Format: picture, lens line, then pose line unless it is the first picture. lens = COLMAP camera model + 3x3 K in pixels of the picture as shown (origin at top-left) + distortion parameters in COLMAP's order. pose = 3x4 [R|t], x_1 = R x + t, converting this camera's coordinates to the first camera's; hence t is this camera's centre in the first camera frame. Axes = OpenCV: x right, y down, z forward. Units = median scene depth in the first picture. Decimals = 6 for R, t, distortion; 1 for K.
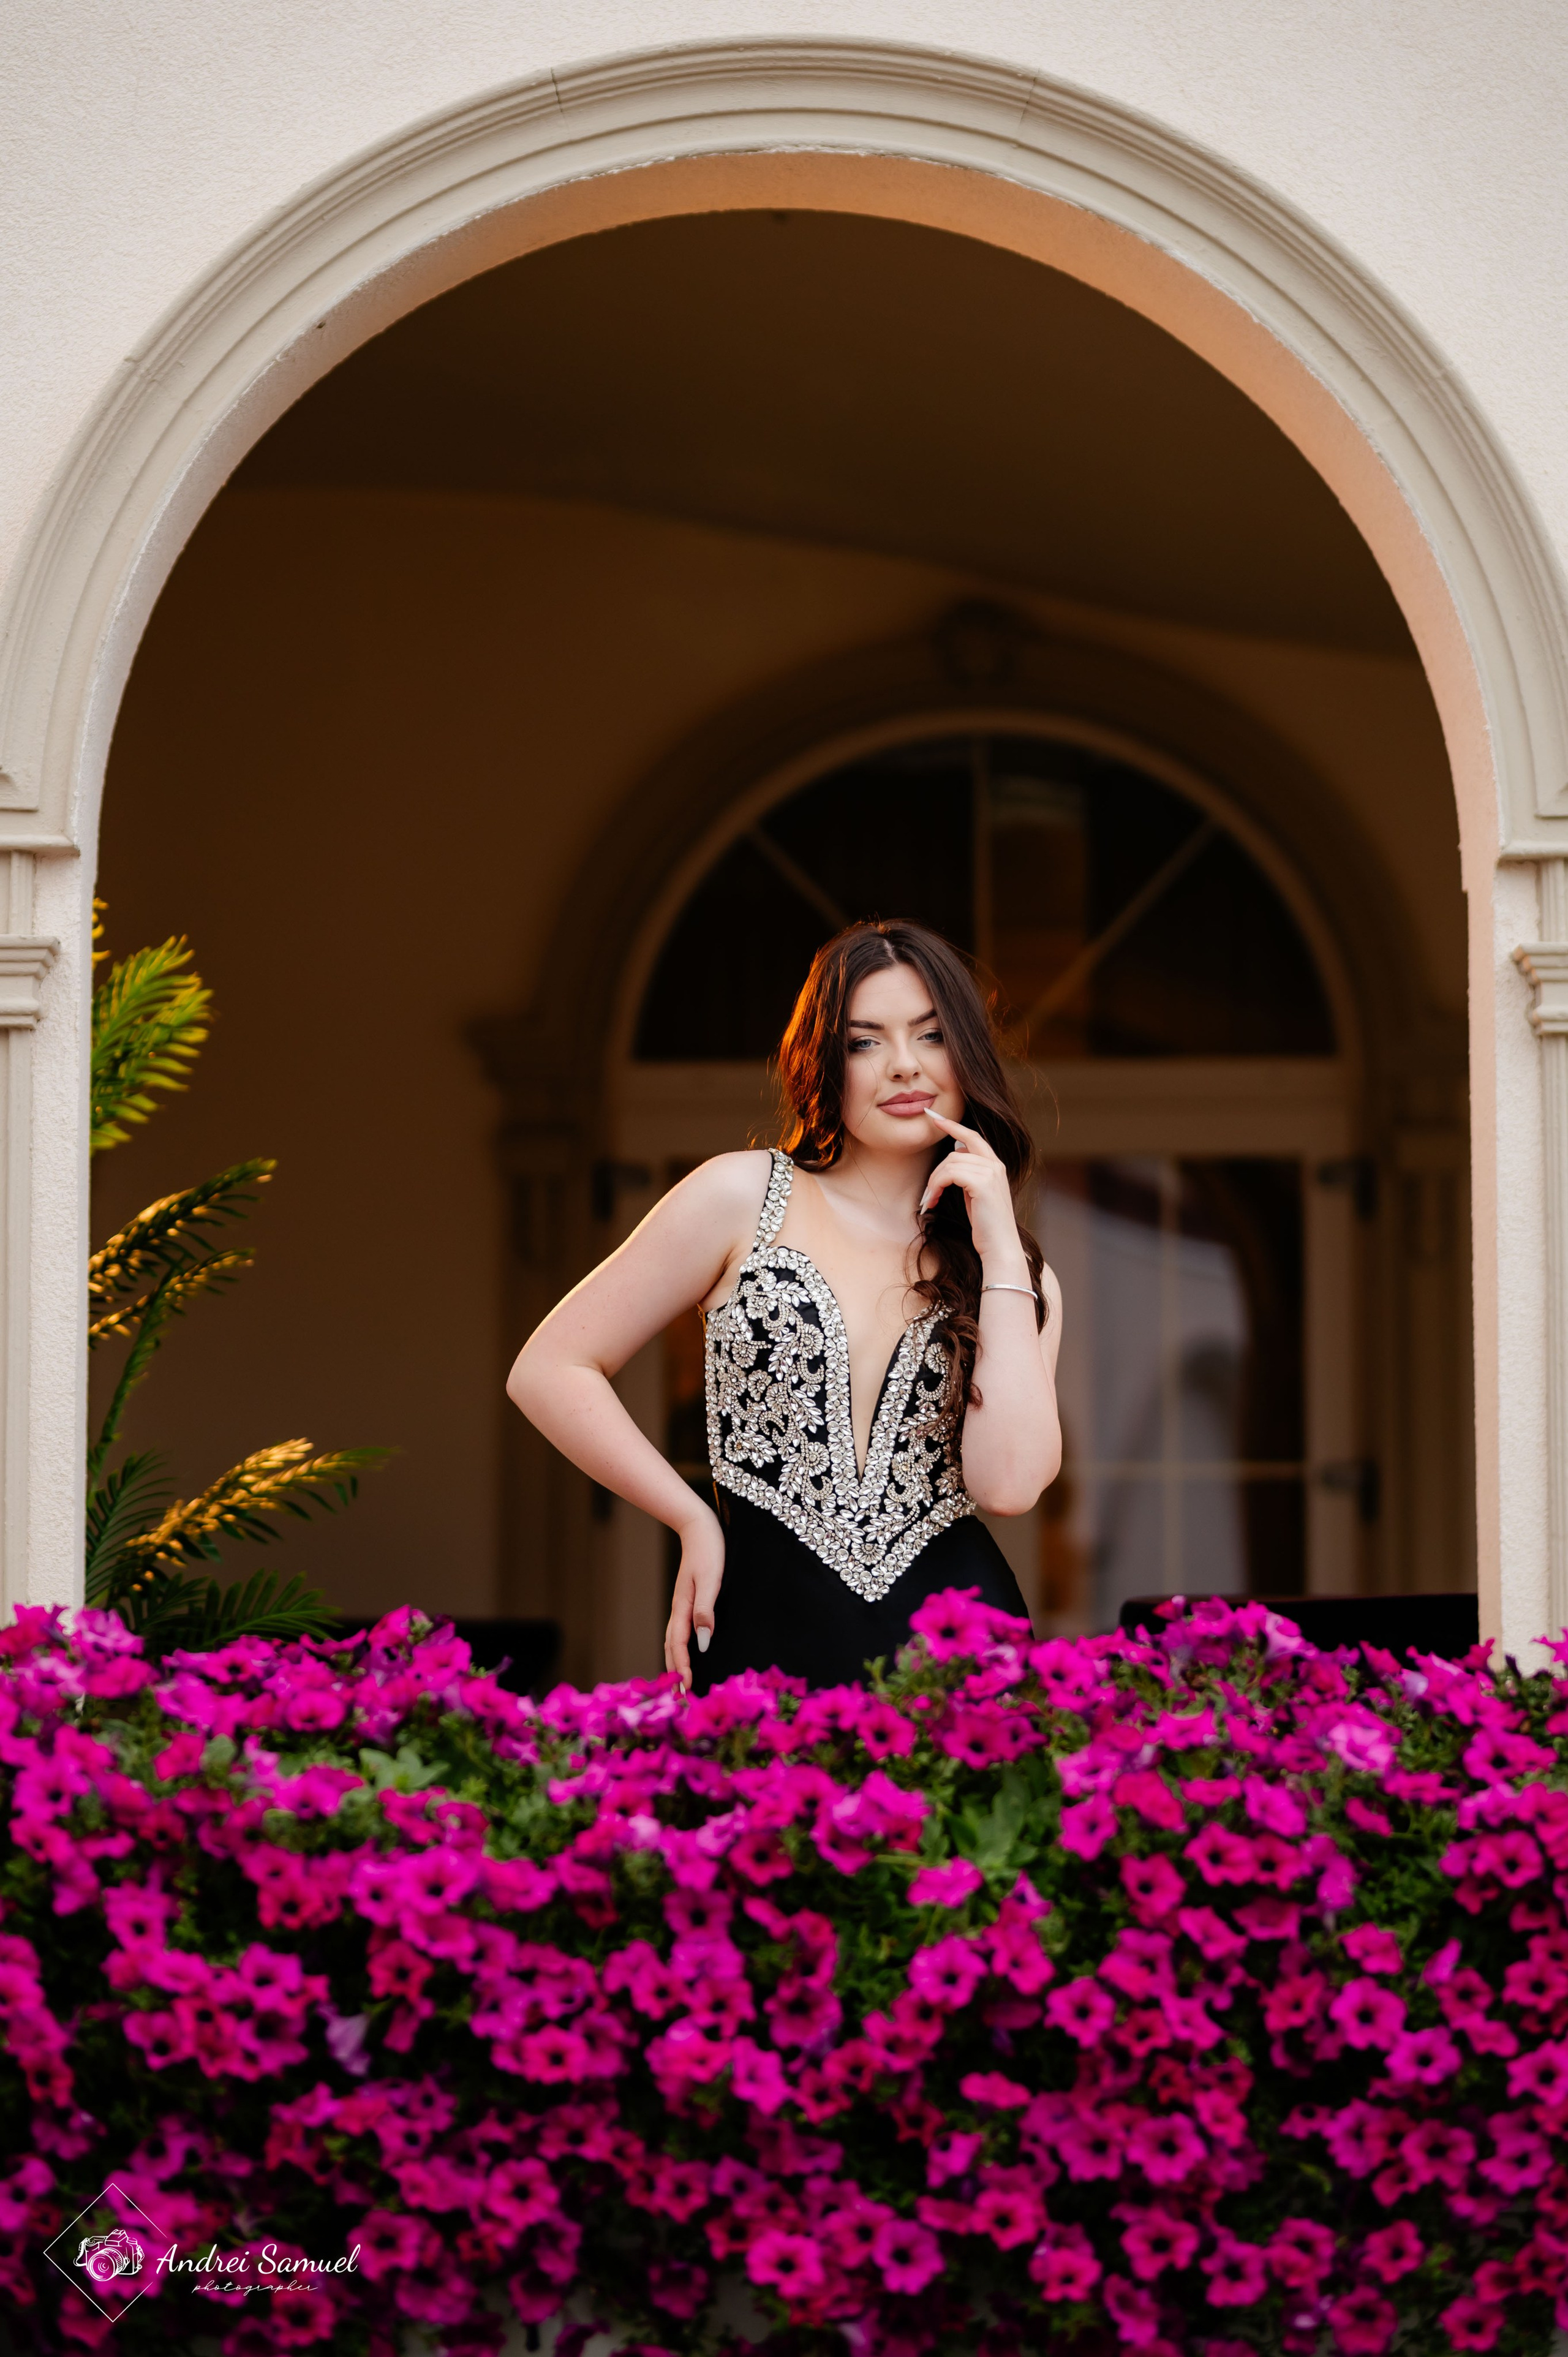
lens RADIAL K [[5908.9, 0, 771.9], [0, 5908.9, 1124.4], [0, 0, 1]] dist [0.030924, -1.066013]
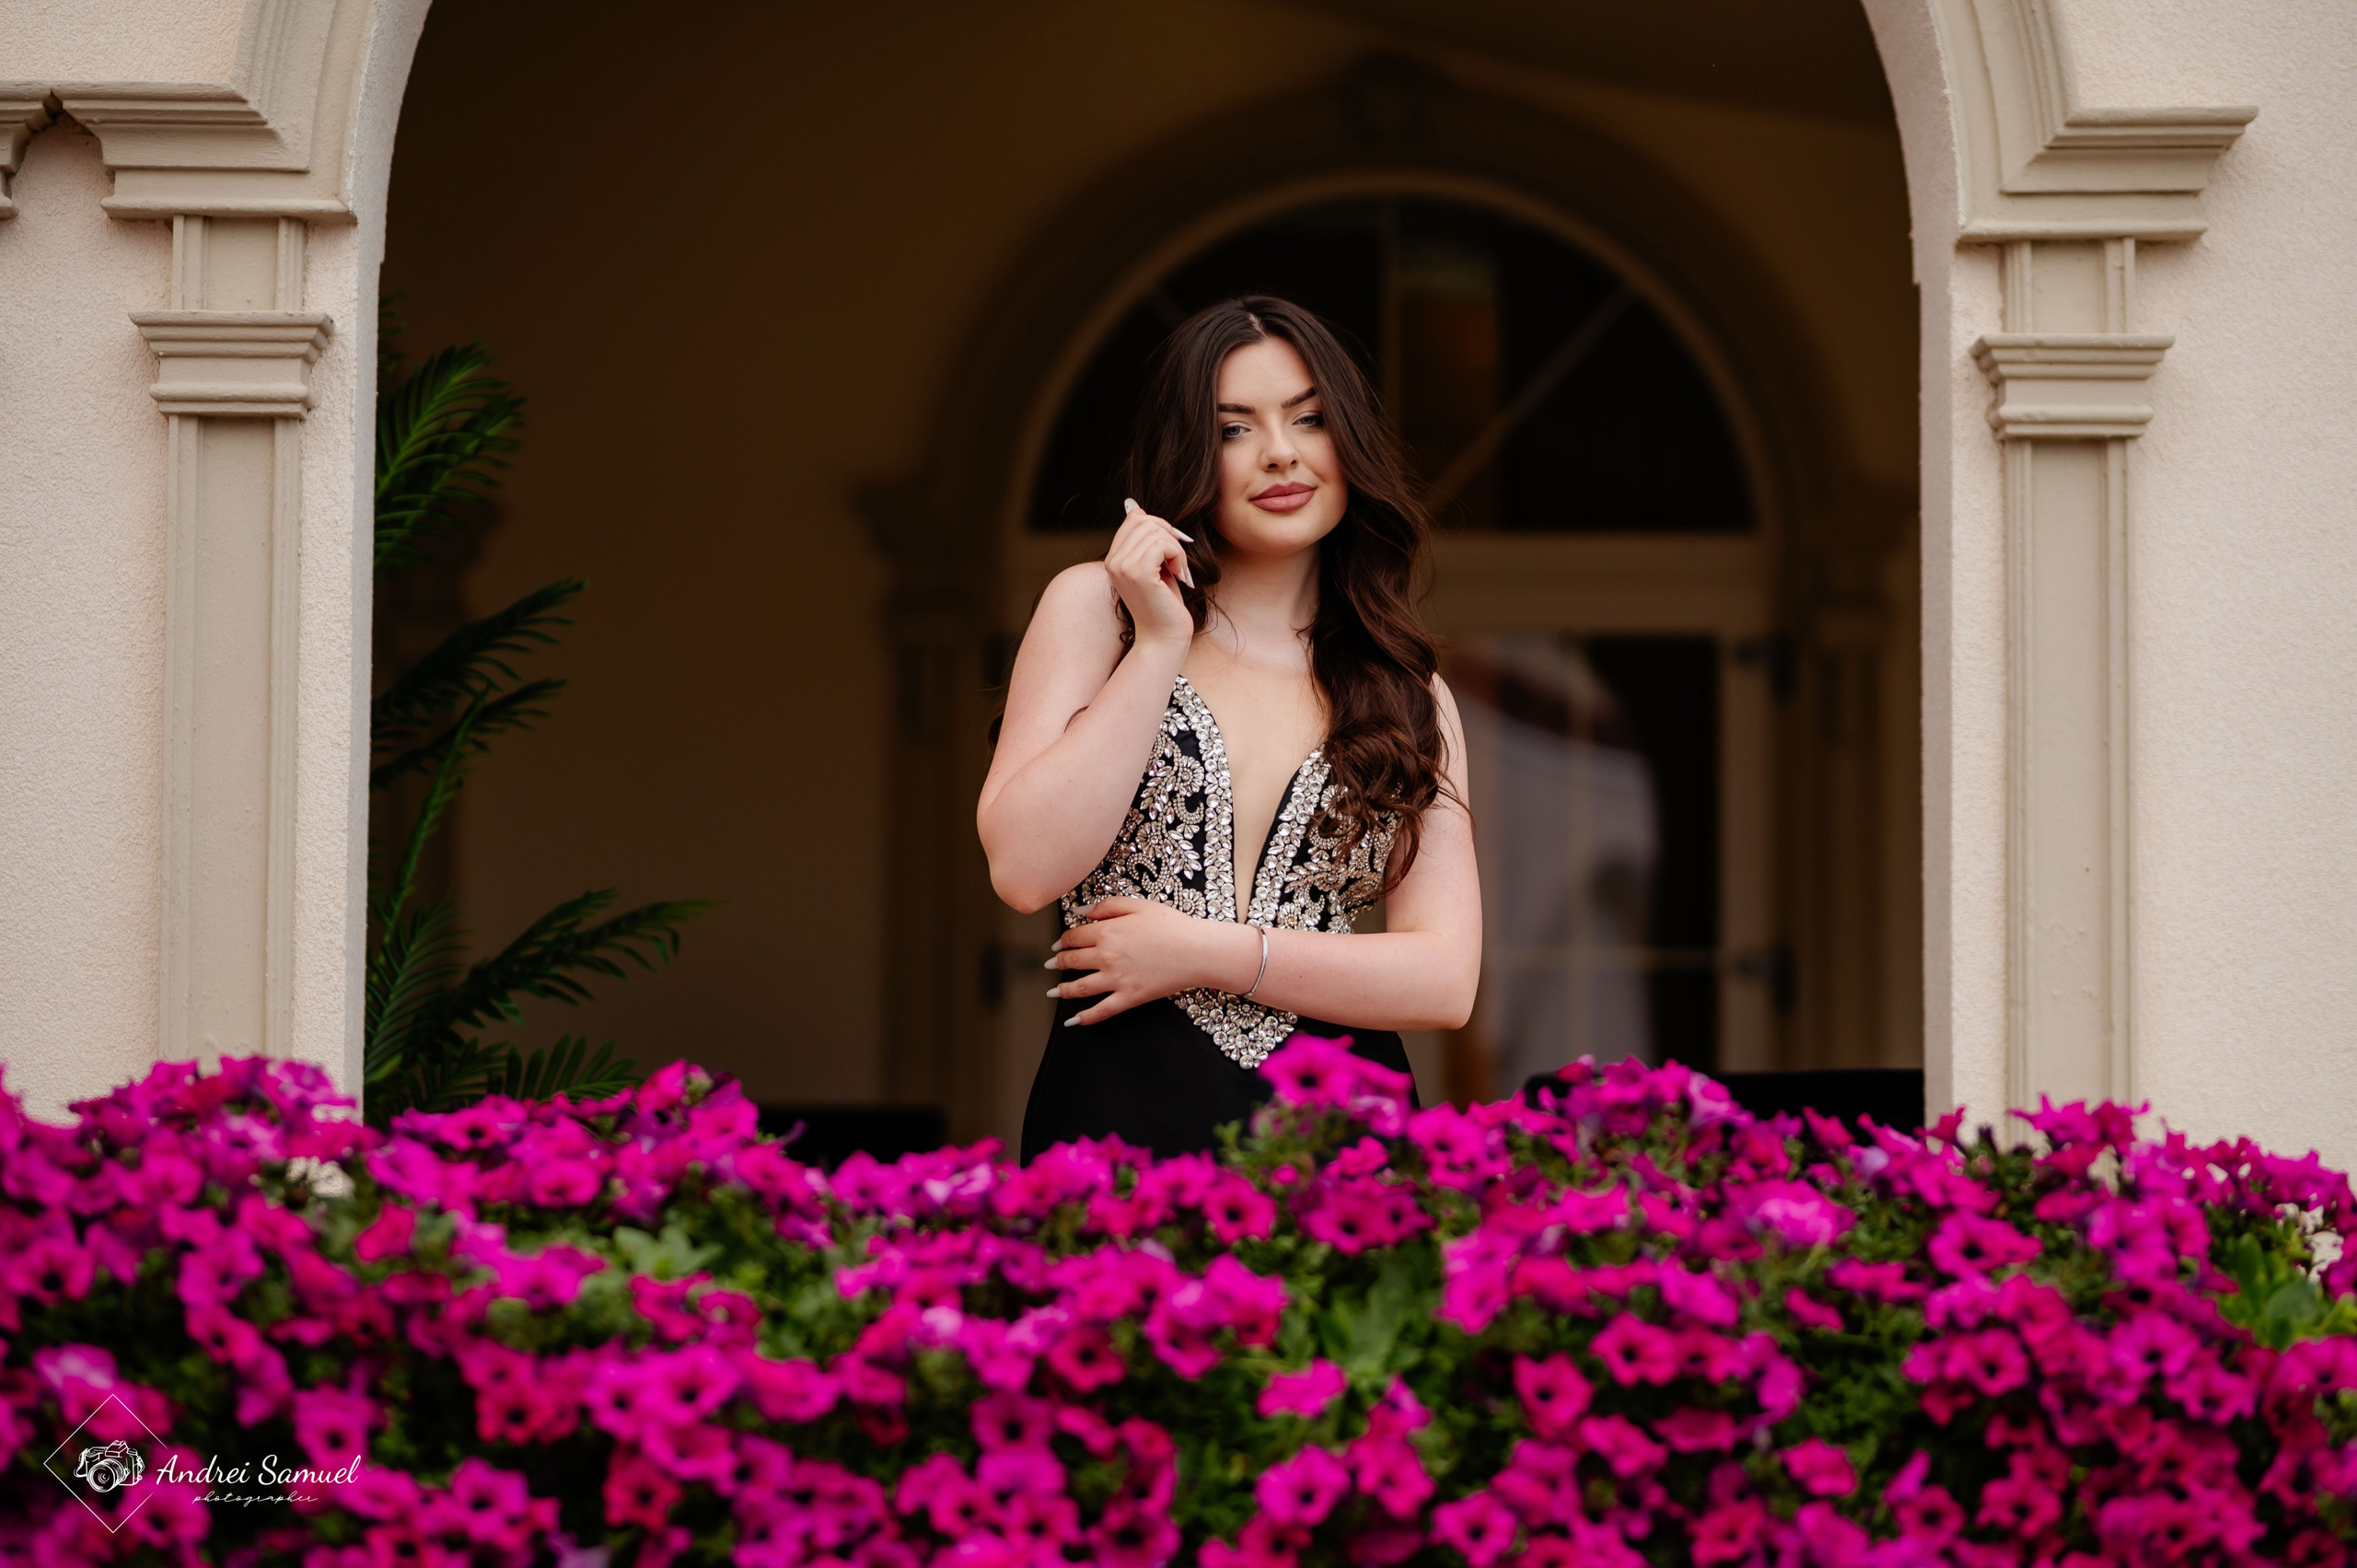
lens RADIAL K [[5639.4, 0, 1252.1], [0, 5639.4, 776.3], [0, 0, 1]] dist [0.005314, -0.664958]
pose [[0.999939, 0.006828, 0.008642, 0.013046], [-0.007012, 0.999745, 0.021466, 0.023051], [-0.008493, -0.021525, 0.999732, 0.194077]]
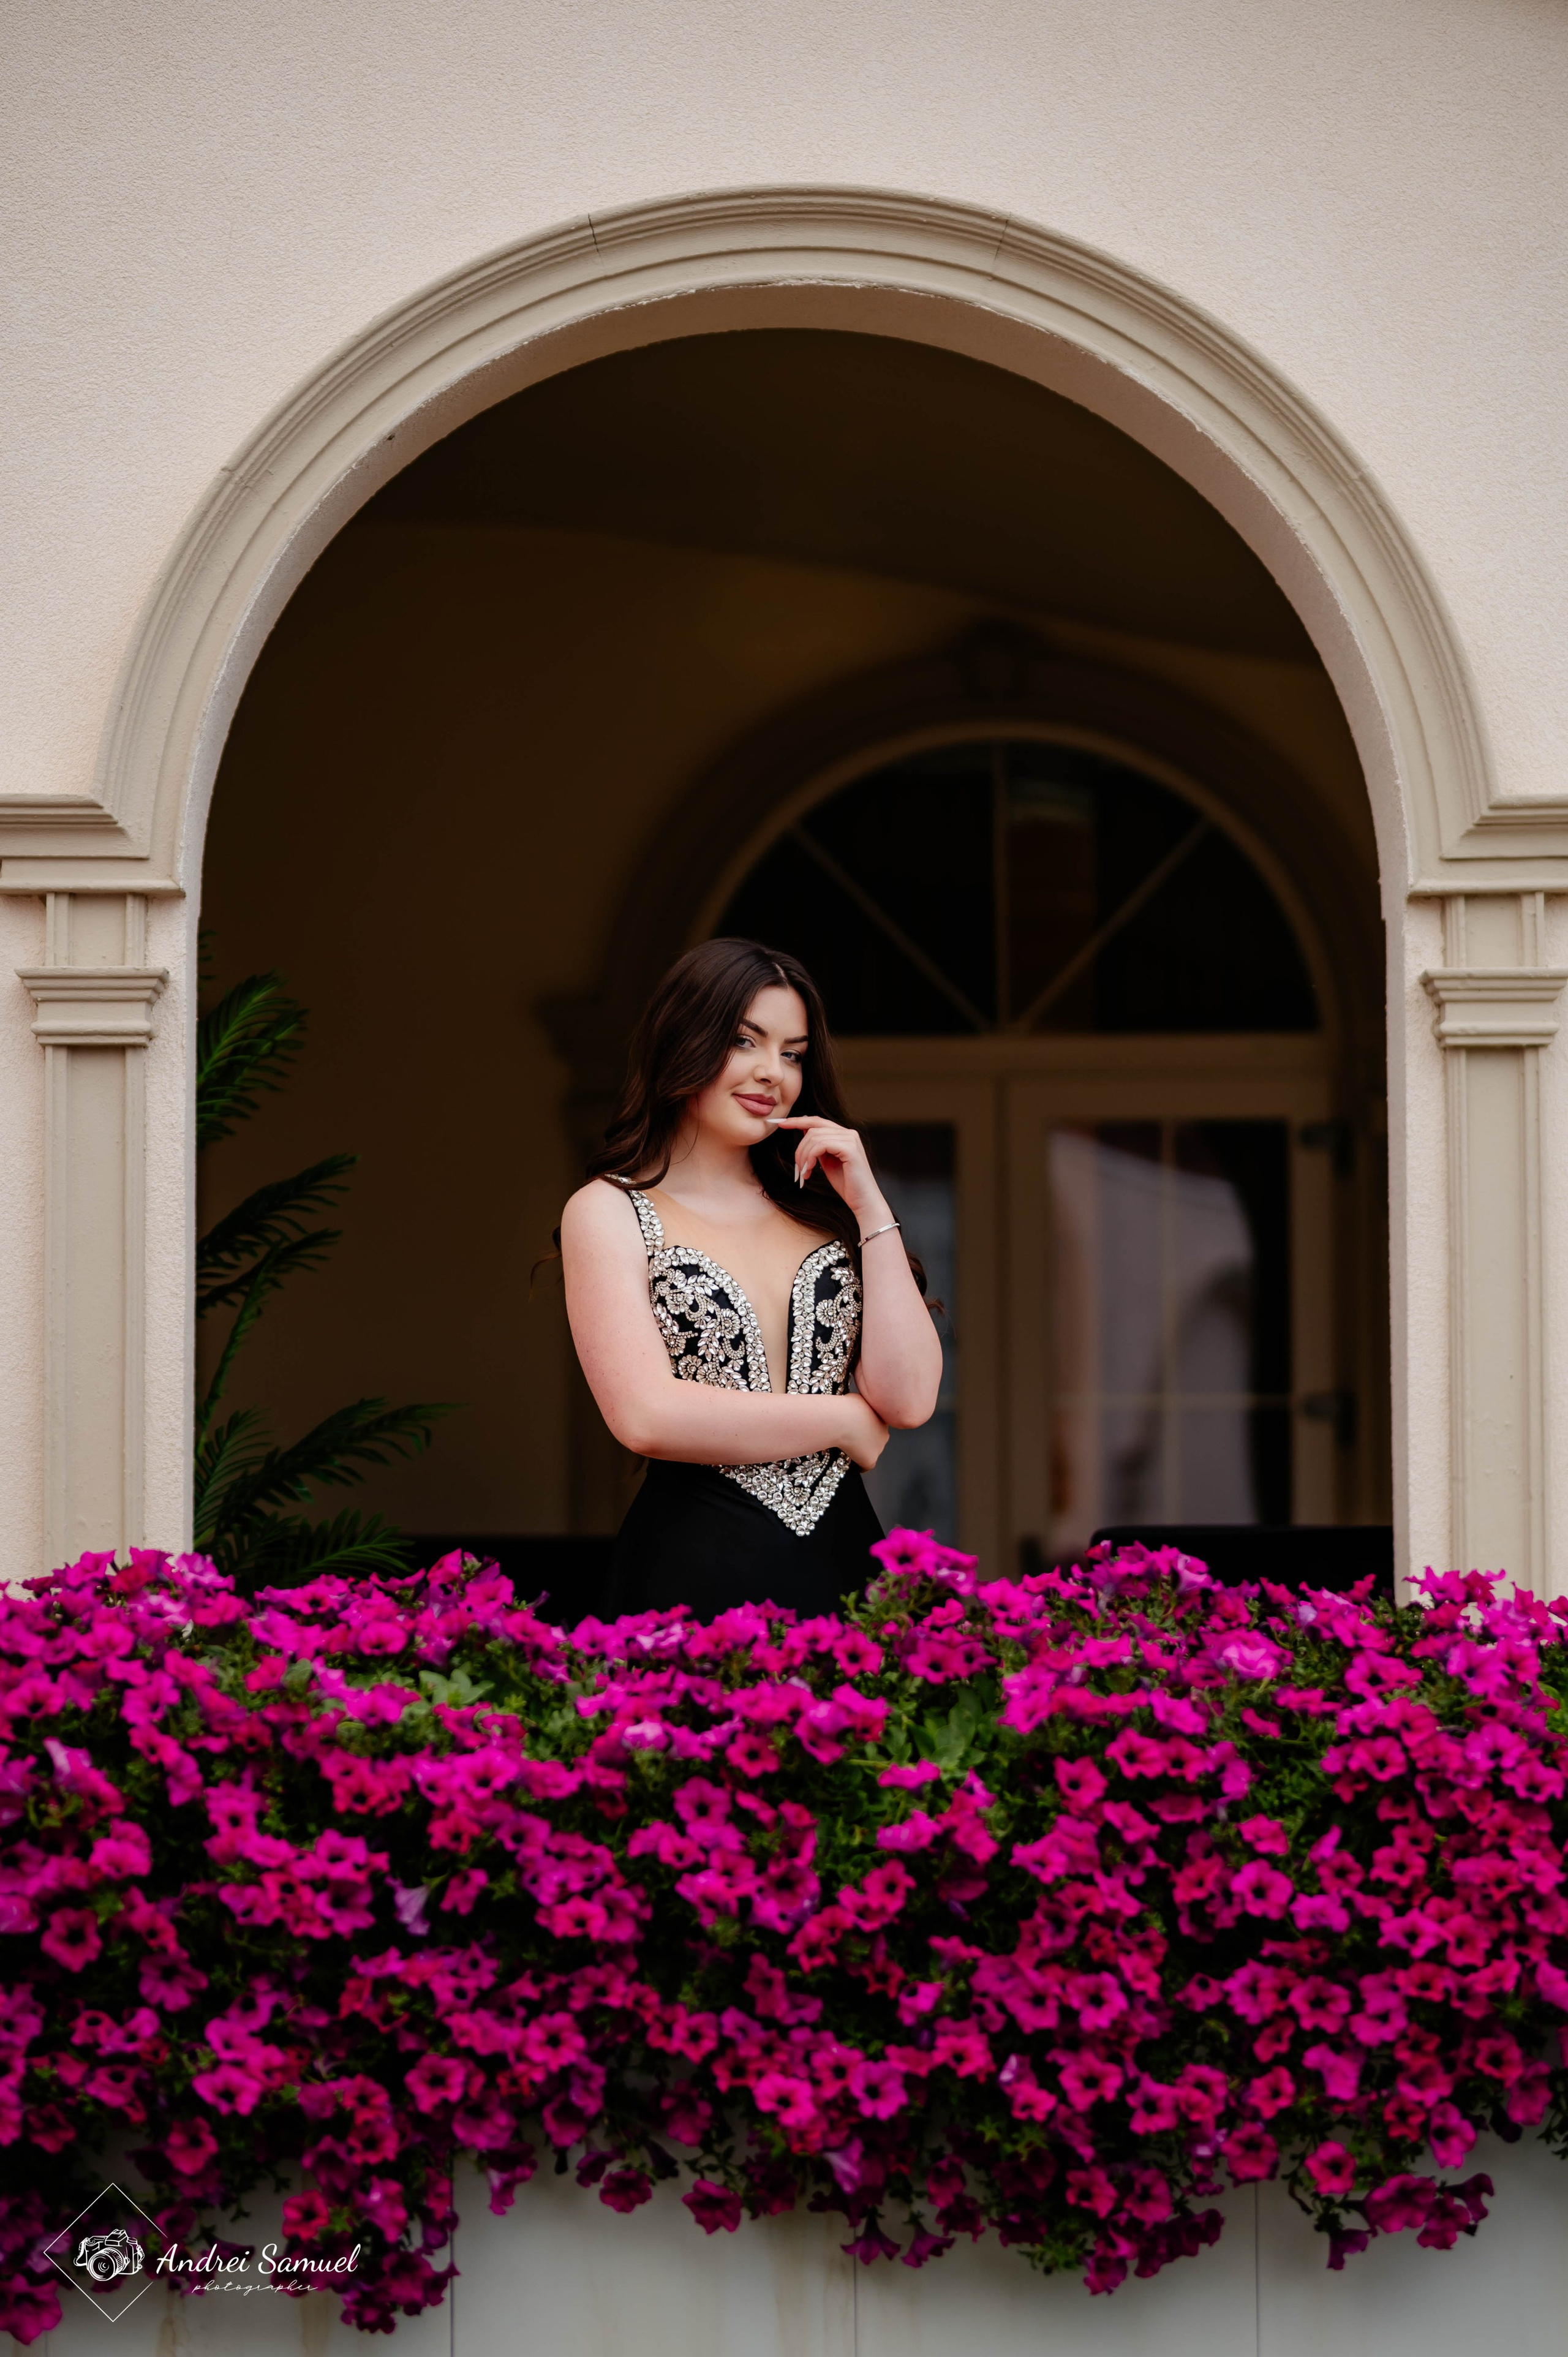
lens RADIAL K [[5546.3, 0, 784.0], [0, 5546.3, 1178.5], [0, 0, 1]] dist [-0.044595, -0.149571]
pose [[0.999920, -0.003015, -0.012254, 0.017500], [0.003291, 0.999740, 0.022557, -0.018194], [0.012183, -0.022596, 0.999670, -0.113120]]
